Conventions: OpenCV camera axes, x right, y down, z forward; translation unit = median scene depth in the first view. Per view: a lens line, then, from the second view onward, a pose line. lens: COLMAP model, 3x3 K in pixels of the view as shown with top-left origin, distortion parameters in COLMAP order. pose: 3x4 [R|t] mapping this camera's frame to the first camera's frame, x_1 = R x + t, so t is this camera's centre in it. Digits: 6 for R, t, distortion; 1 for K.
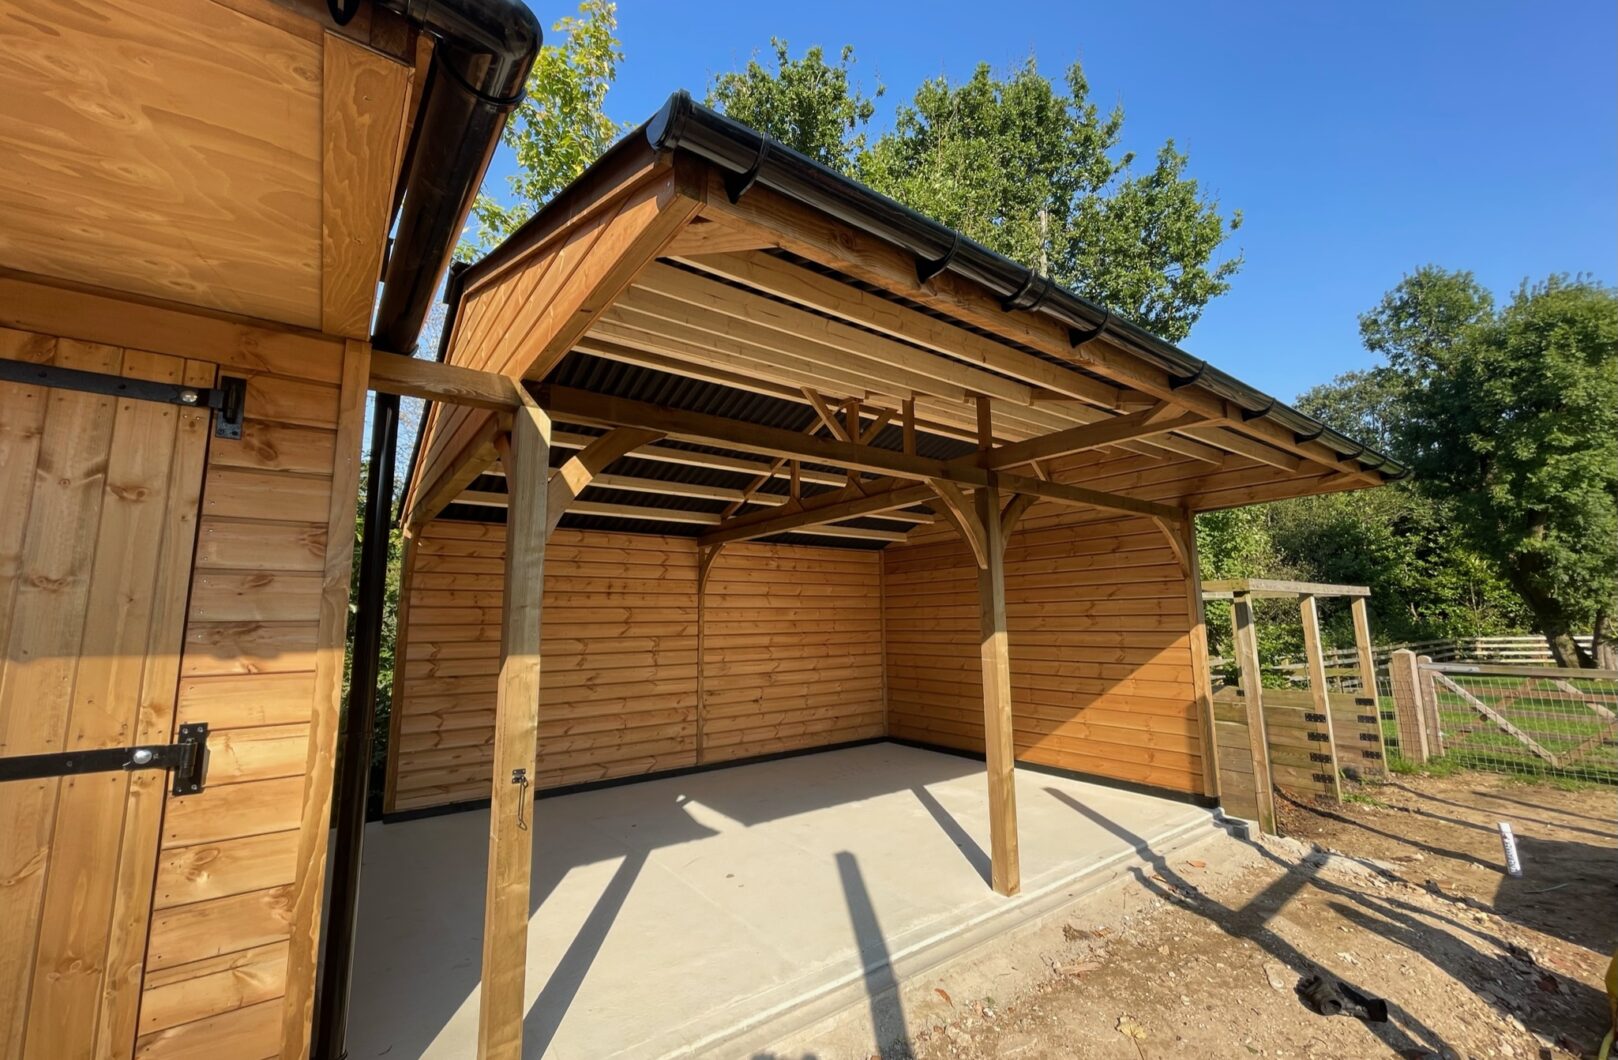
lens RADIAL K [[650.0, 0, 809.0], [0, 650.0, 530.0], [0, 0, 1]] dist [-0.000881, -0.000232]
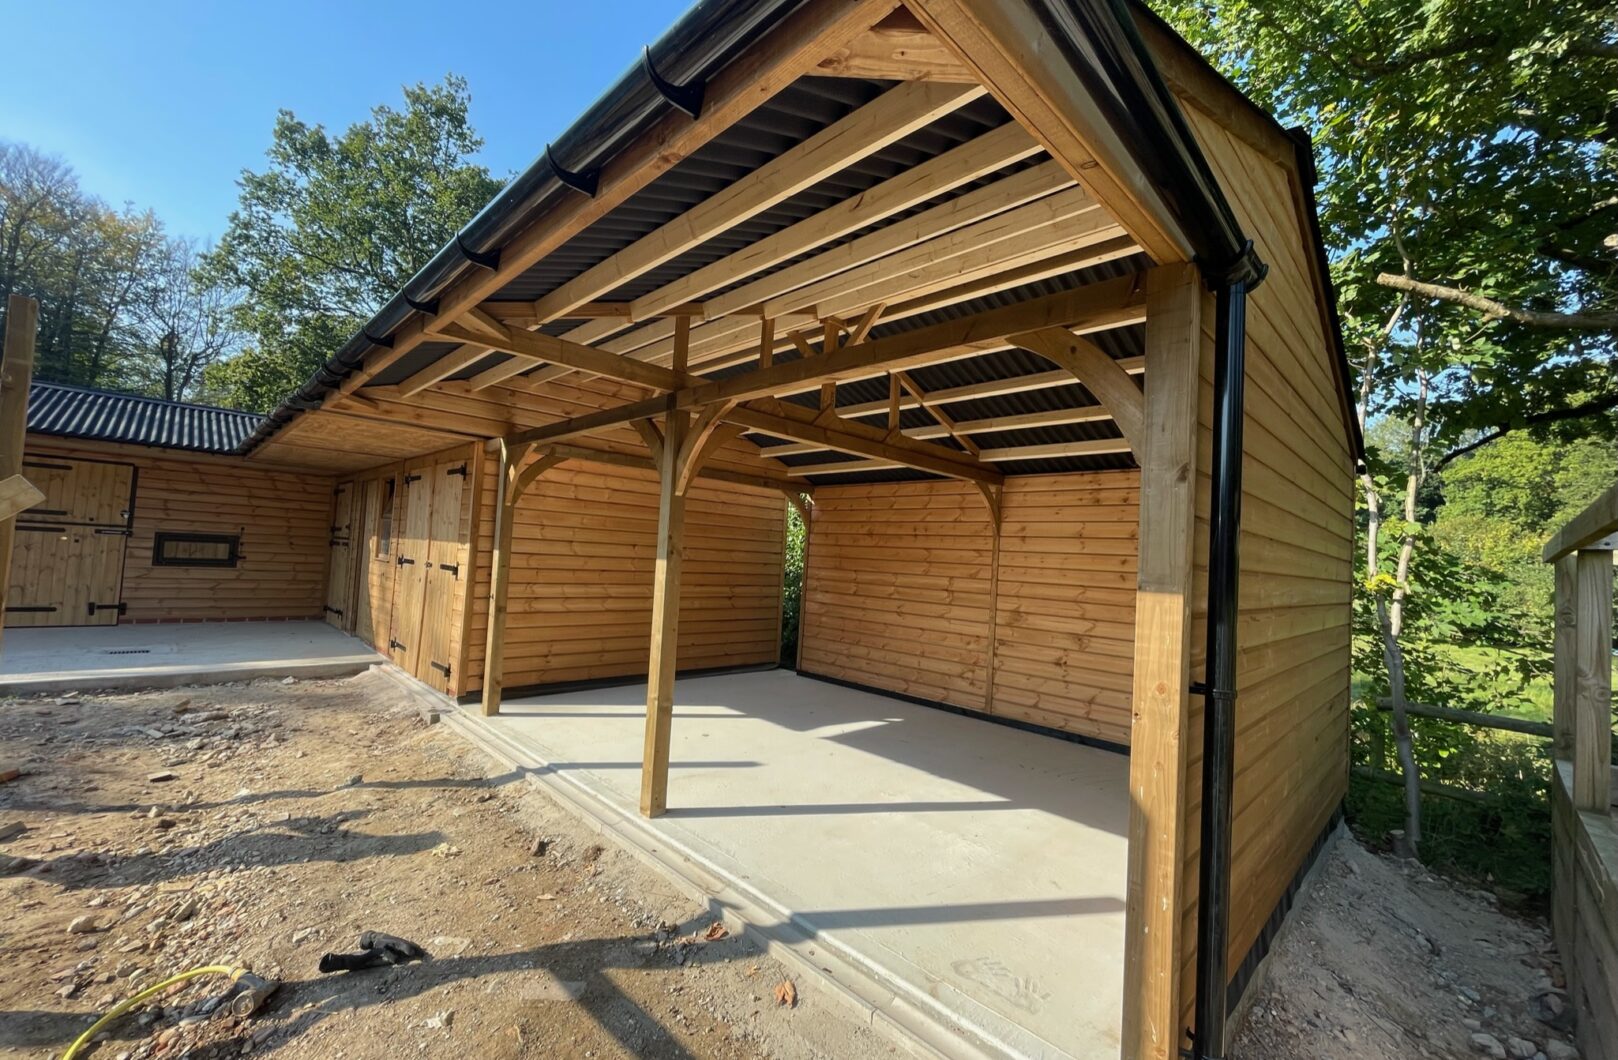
lens RADIAL K [[650.0, 0, 809.0], [0, 650.0, 530.0], [0, 0, 1]] dist [-0.000881, -0.000232]
pose [[0.129389, -0.018114, -0.991428, 0.746626], [0.085669, 0.996299, -0.007022, 0.075189], [0.987886, -0.084026, 0.130462, 0.628421]]
